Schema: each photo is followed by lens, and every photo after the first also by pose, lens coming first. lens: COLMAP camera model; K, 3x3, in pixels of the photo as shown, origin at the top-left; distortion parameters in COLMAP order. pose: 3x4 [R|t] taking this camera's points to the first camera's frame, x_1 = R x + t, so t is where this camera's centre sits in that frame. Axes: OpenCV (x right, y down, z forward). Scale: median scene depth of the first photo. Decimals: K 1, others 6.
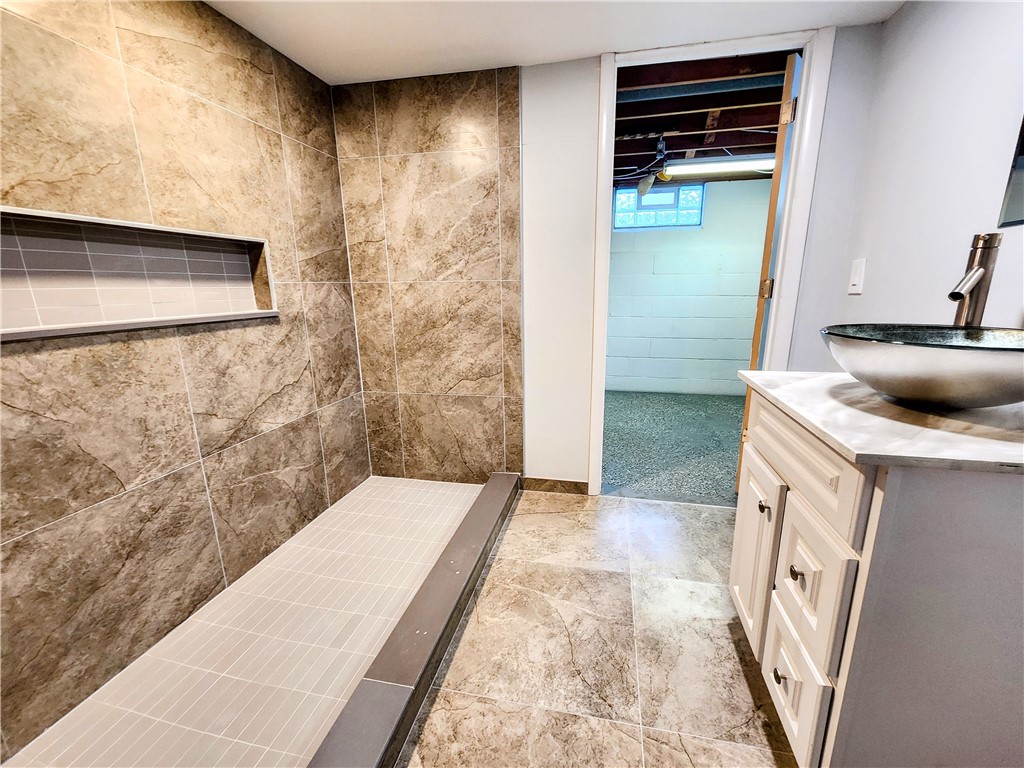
lens RADIAL K [[429.0, 0, 516.5], [0, 429.0, 385.0], [0, 0, 1]] dist [0.006866, 0.000174]
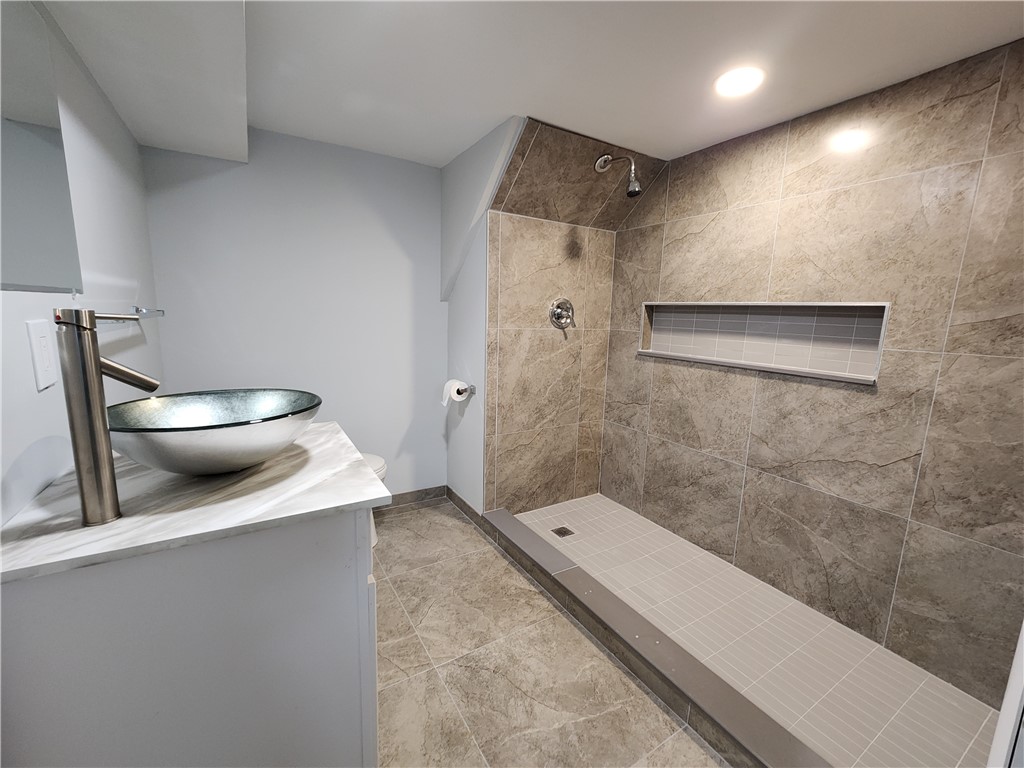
lens RADIAL K [[429.0, 0, 516.5], [0, 429.0, 385.0], [0, 0, 1]] dist [0.006866, 0.000174]
pose [[-0.718200, 0.109235, -0.687209, 0.699608], [-0.178772, 0.925485, 0.333944, -0.389658], [0.672480, 0.362693, -0.645155, 1.285638]]
